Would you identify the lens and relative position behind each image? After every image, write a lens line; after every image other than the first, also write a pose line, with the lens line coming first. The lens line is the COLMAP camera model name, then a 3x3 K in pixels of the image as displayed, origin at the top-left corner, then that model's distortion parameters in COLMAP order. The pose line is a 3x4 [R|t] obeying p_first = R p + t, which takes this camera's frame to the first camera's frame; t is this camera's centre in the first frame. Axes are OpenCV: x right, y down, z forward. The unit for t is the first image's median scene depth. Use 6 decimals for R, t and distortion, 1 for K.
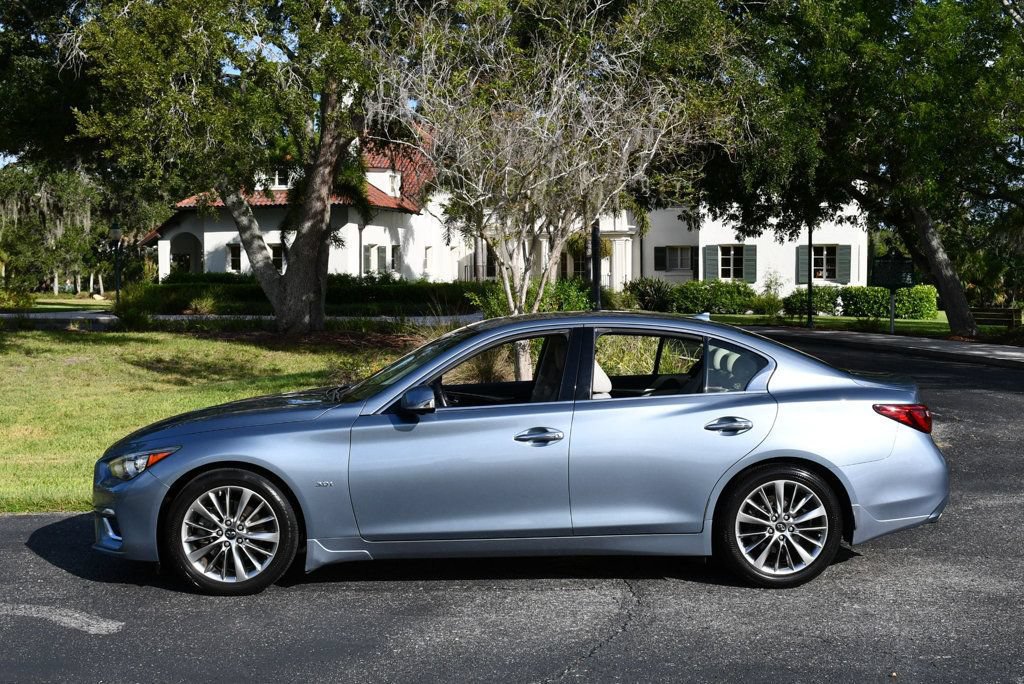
lens RADIAL K [[1273.4, 0, 514.1], [0, 1273.4, 341.9], [0, 0, 1]] dist [-0.062240, -0.012240]
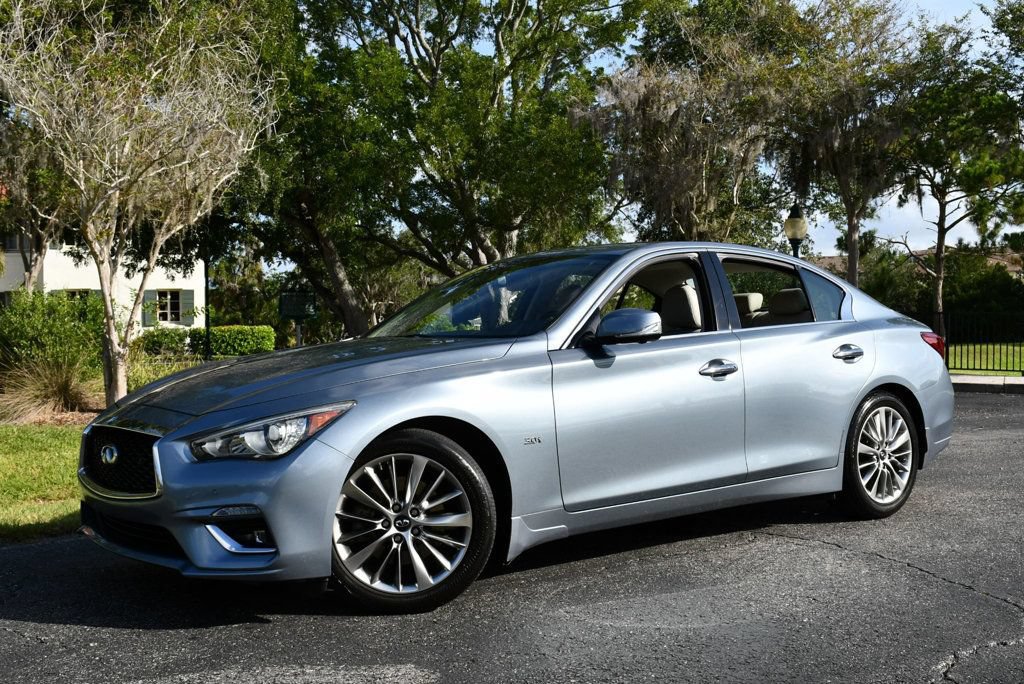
lens RADIAL K [[1140.3, 0, 515.1], [0, 1140.3, 341.0], [0, 0, 1]] dist [-0.073761, -0.007740]
pose [[0.813321, -0.019935, 0.581473, -0.154953], [0.046704, 0.998425, -0.031096, 0.020834], [-0.579937, 0.052449, 0.812971, 0.130150]]
